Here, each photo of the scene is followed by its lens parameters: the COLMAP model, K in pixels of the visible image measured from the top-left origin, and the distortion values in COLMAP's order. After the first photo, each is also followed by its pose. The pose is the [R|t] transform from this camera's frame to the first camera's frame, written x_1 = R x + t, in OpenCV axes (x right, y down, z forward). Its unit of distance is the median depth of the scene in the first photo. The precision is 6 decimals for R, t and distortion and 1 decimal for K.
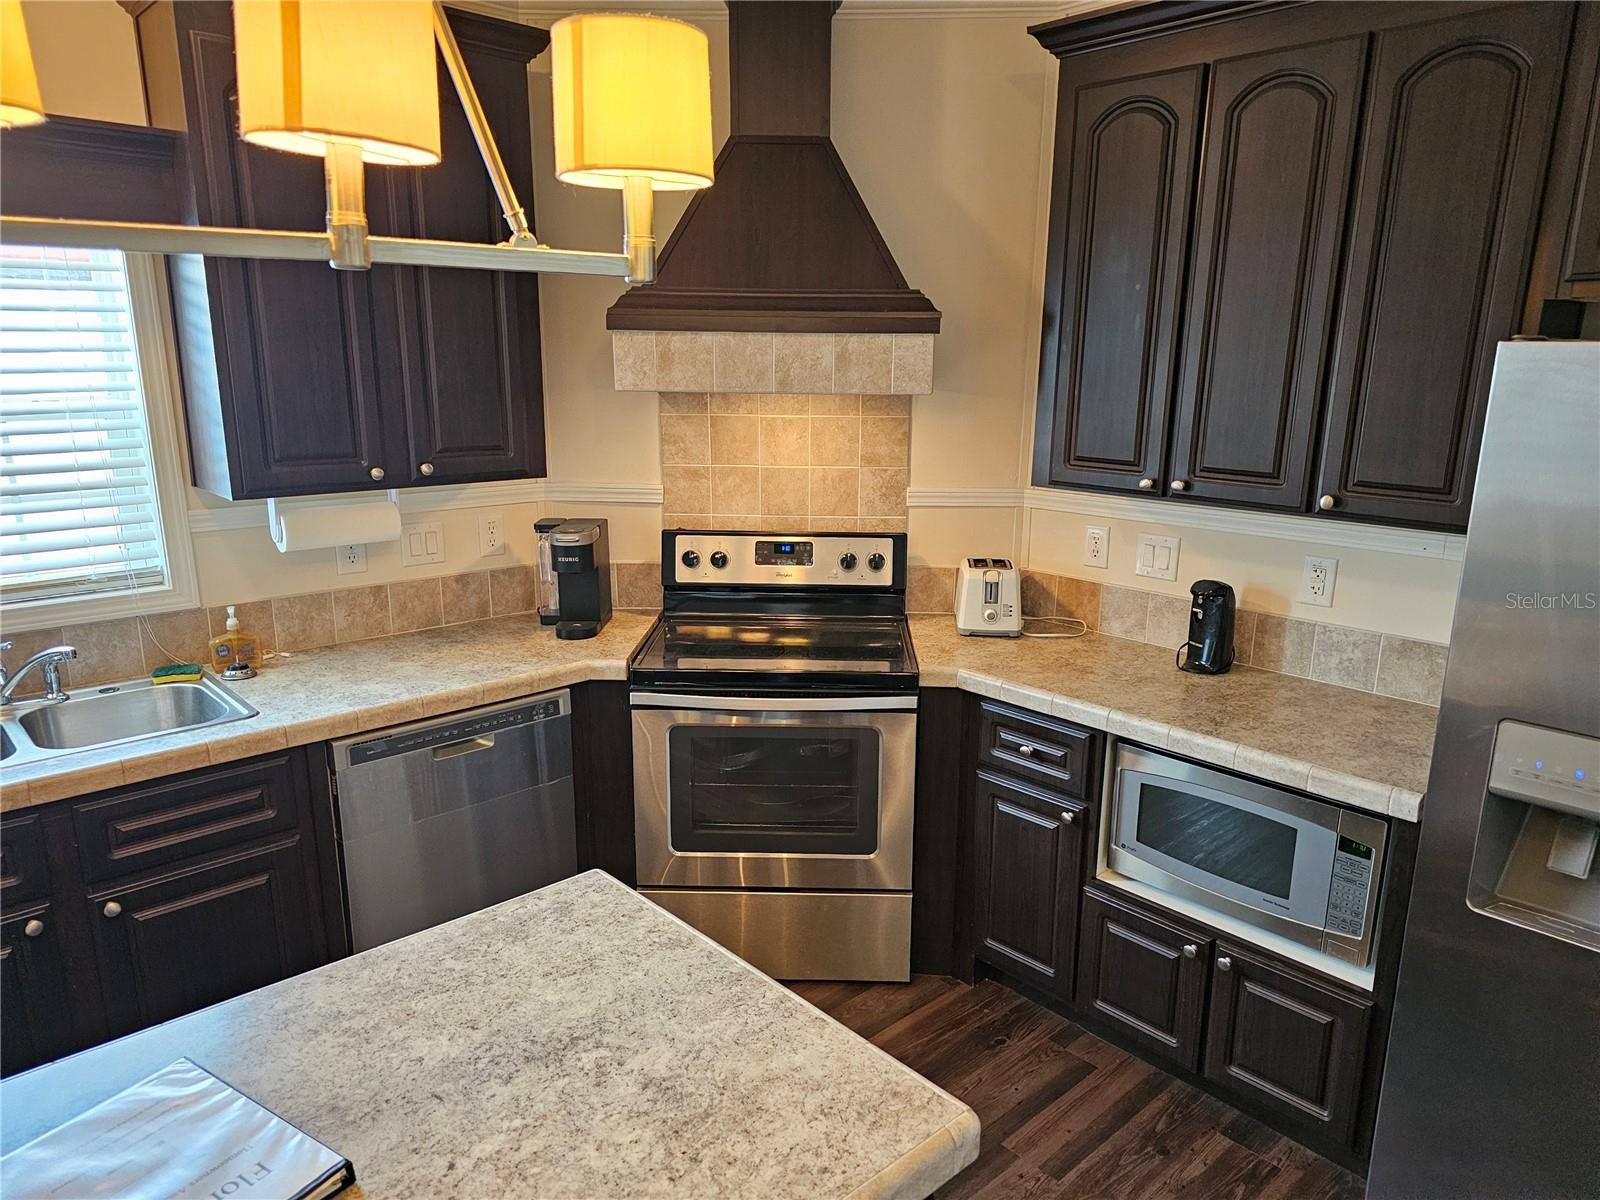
lens RADIAL K [[1067.9, 0, 809.3], [0, 1067.9, 616.9], [0, 0, 1]] dist [0.047592, -0.046429]
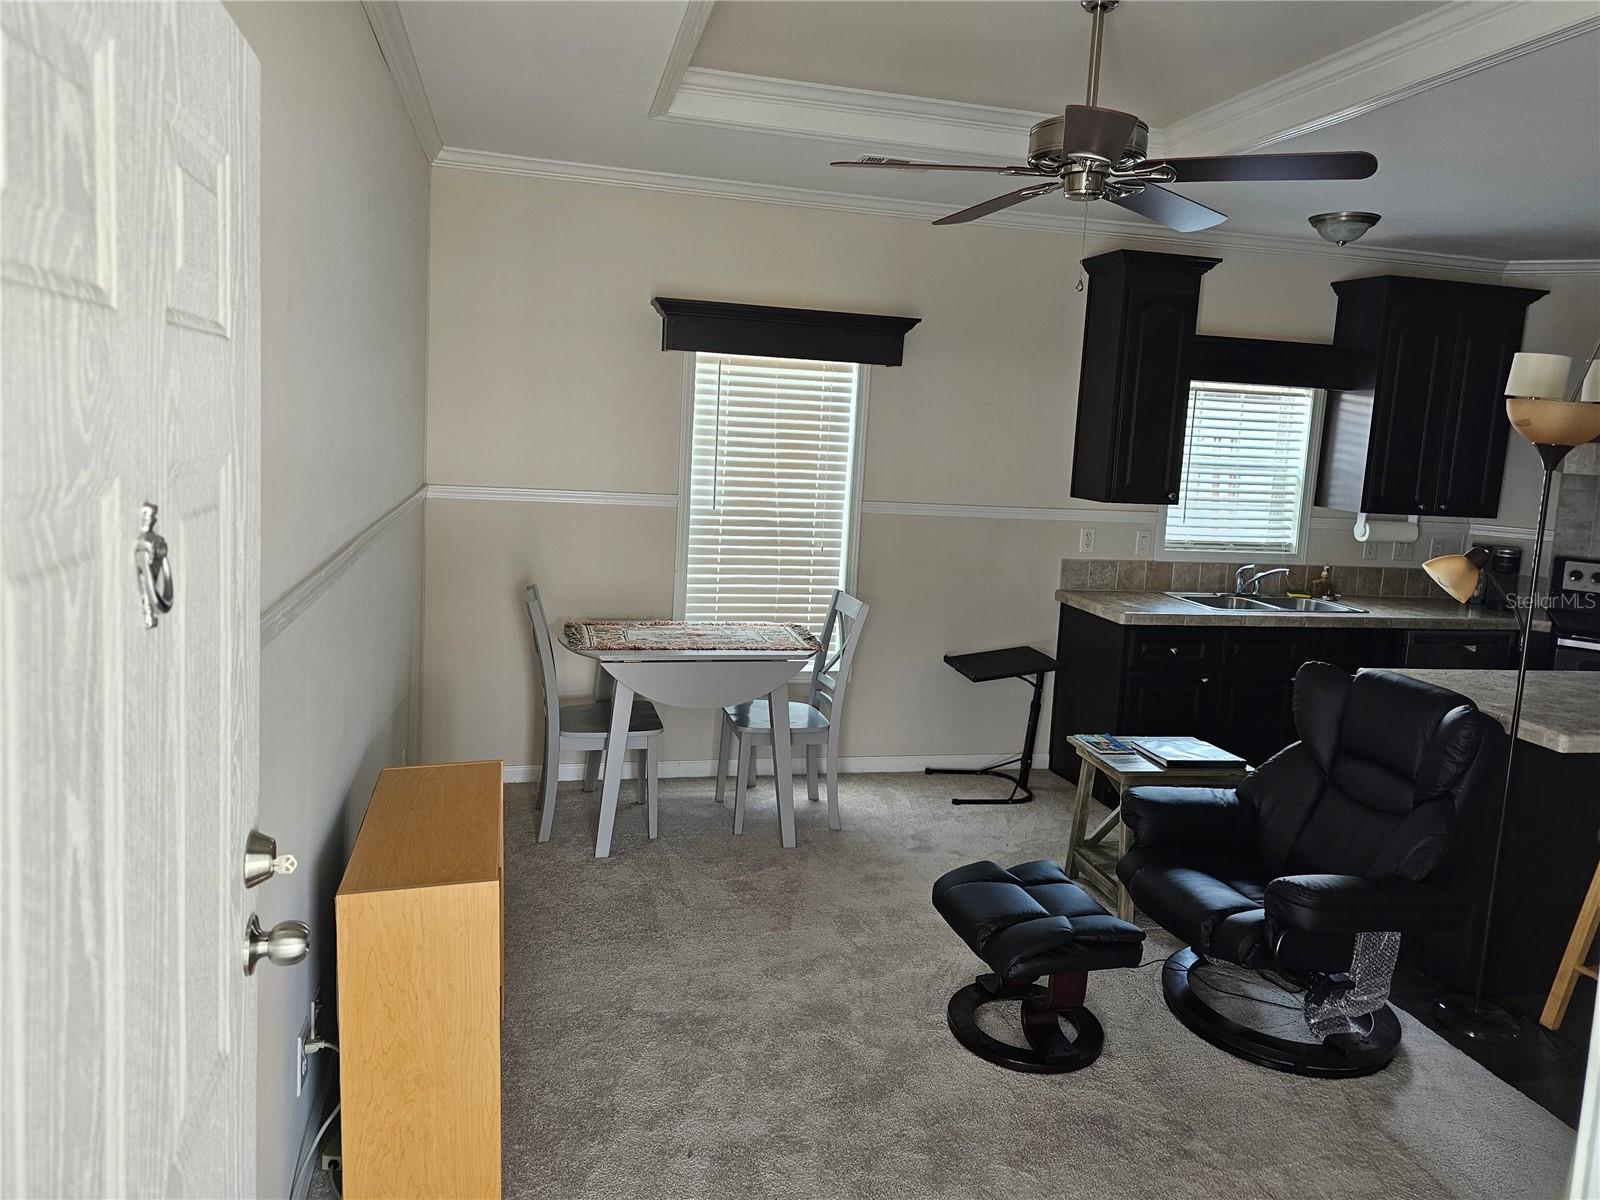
lens RADIAL K [[1074.6, 0, 798.0], [0, 1074.6, 528.7], [0, 0, 1]] dist [0.018387, -0.003586]
pose [[0.865696, 0.094119, -0.491642, -0.401922], [-0.166814, 0.980267, -0.106070, 0.302698], [0.471957, 0.173837, 0.864313, -1.226821]]
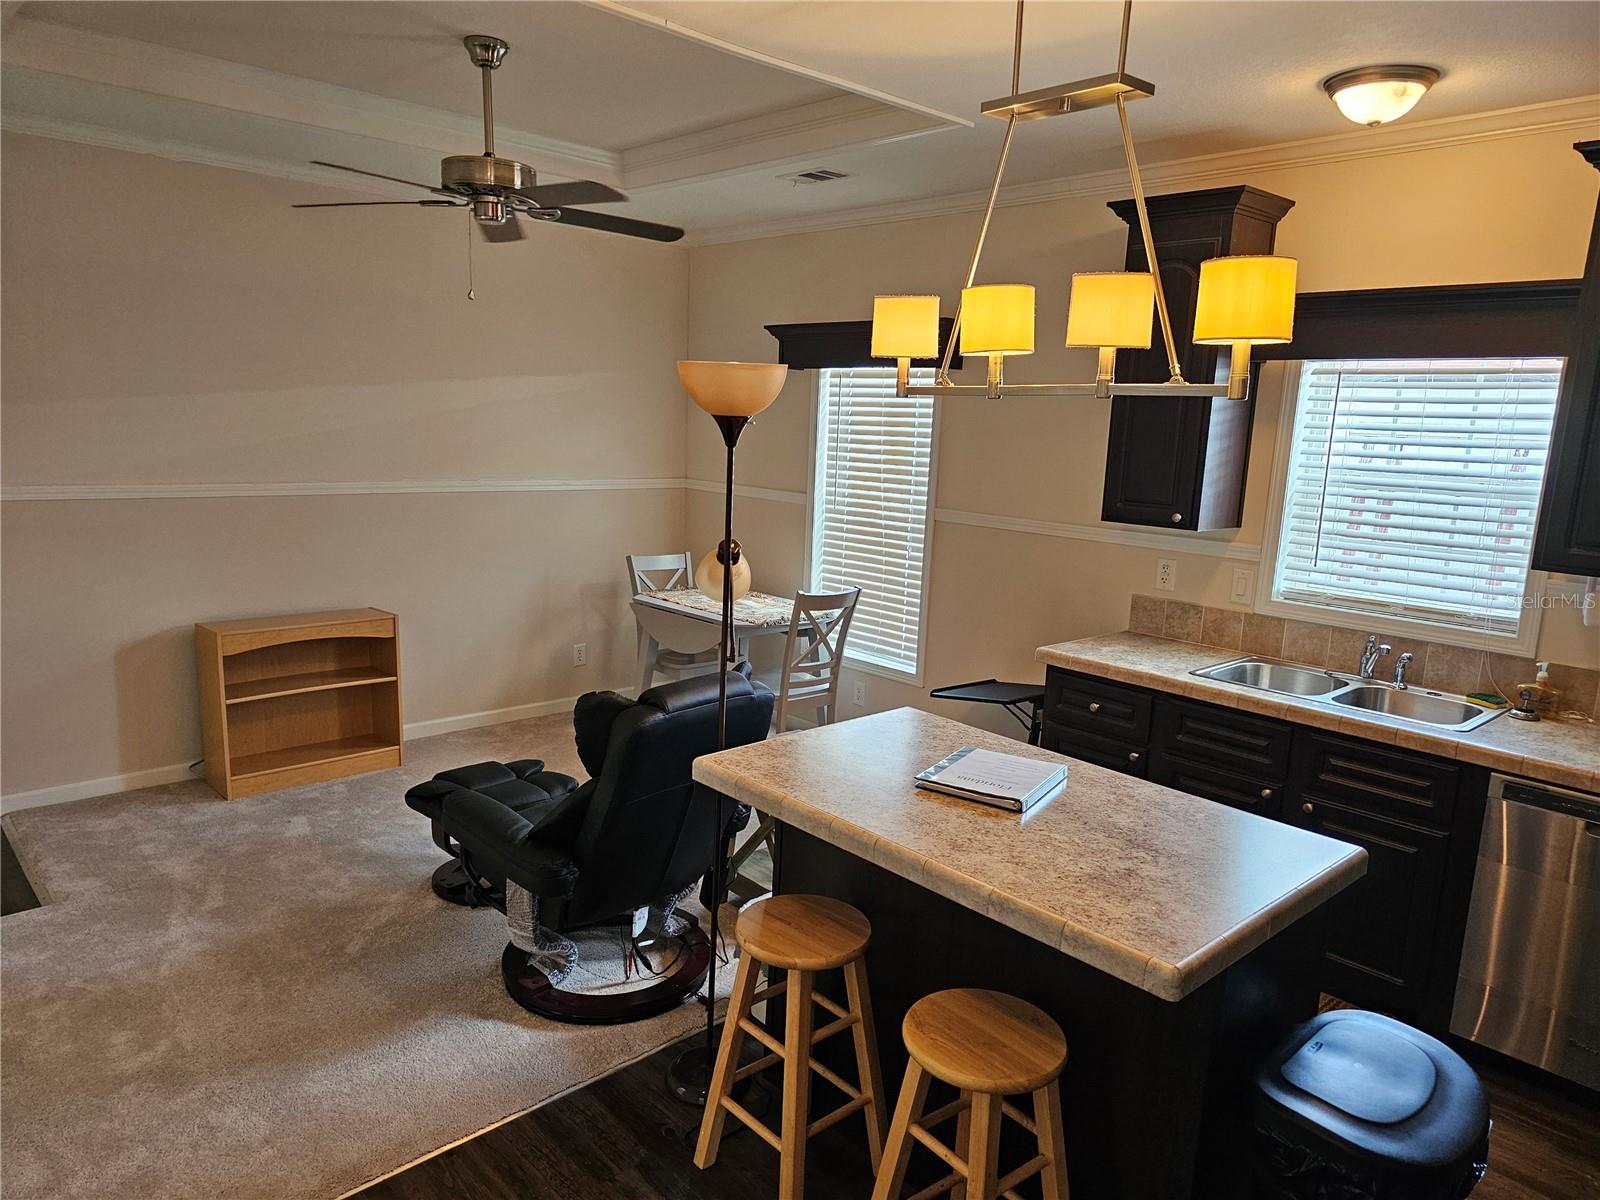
lens RADIAL K [[1076.6, 0, 804.2], [0, 1076.6, 624.9], [0, 0, 1]] dist [0.020090, -0.003134]
pose [[0.004487, 0.189447, -0.981881, 0.626717], [-0.274686, 0.944354, 0.180951, -0.039791], [0.961523, 0.268897, 0.056276, 0.140237]]
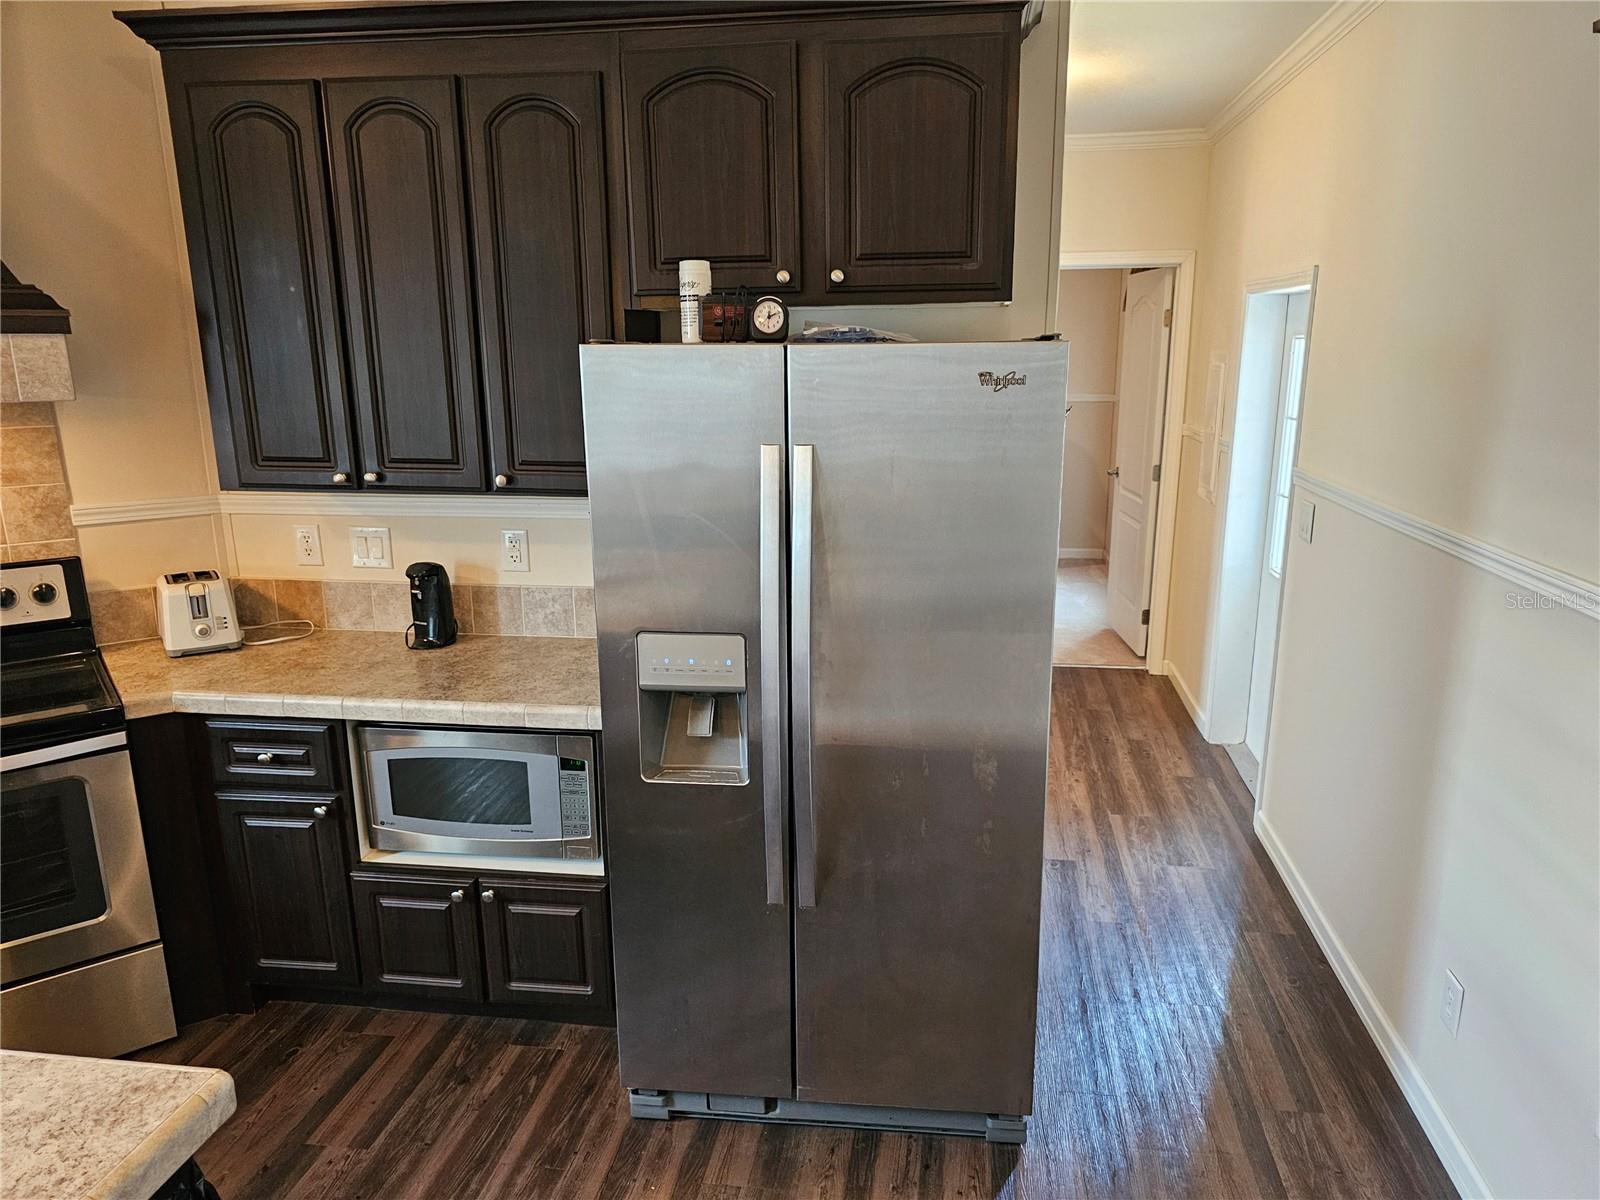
lens RADIAL K [[1077.1, 0, 817.6], [0, 1077.1, 614.8], [0, 0, 1]] dist [0.025863, -0.016329]
pose [[0.775936, -0.164807, 0.608902, 0.012050], [0.163576, 0.984818, 0.058105, 0.020396], [-0.609234, 0.054516, 0.791115, -0.101145]]
